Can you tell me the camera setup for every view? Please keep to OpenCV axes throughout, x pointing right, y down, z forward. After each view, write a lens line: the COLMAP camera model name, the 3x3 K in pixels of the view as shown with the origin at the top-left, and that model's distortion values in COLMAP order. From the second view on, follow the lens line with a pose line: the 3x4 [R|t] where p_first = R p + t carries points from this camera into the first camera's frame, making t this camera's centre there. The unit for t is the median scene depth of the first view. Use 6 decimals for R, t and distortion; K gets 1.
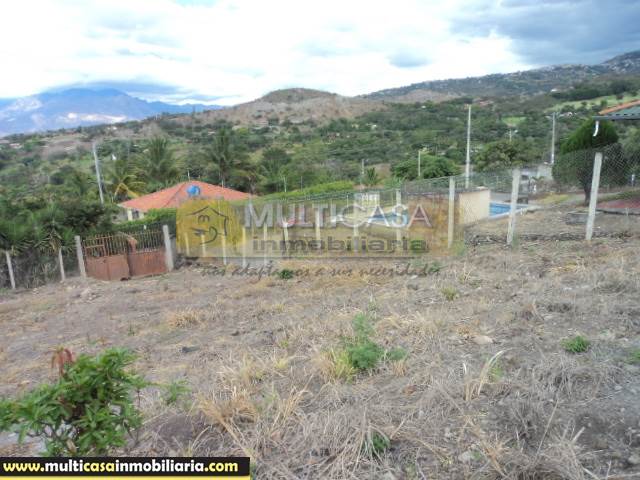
lens RADIAL K [[536.6, 0, 325.8], [0, 536.6, 242.5], [0, 0, 1]] dist [0.006924, 0.011920]
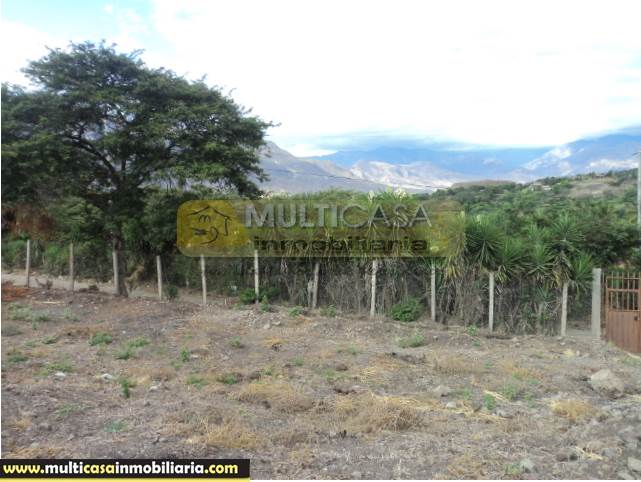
lens RADIAL K [[537.4, 0, 325.8], [0, 537.4, 239.4], [0, 0, 1]] dist [0.006924, 0.011920]
pose [[0.619018, 0.115882, -0.776780, -0.174079], [-0.182553, 0.983195, 0.001198, 0.011344], [0.763866, 0.141062, 0.629770, 0.358347]]
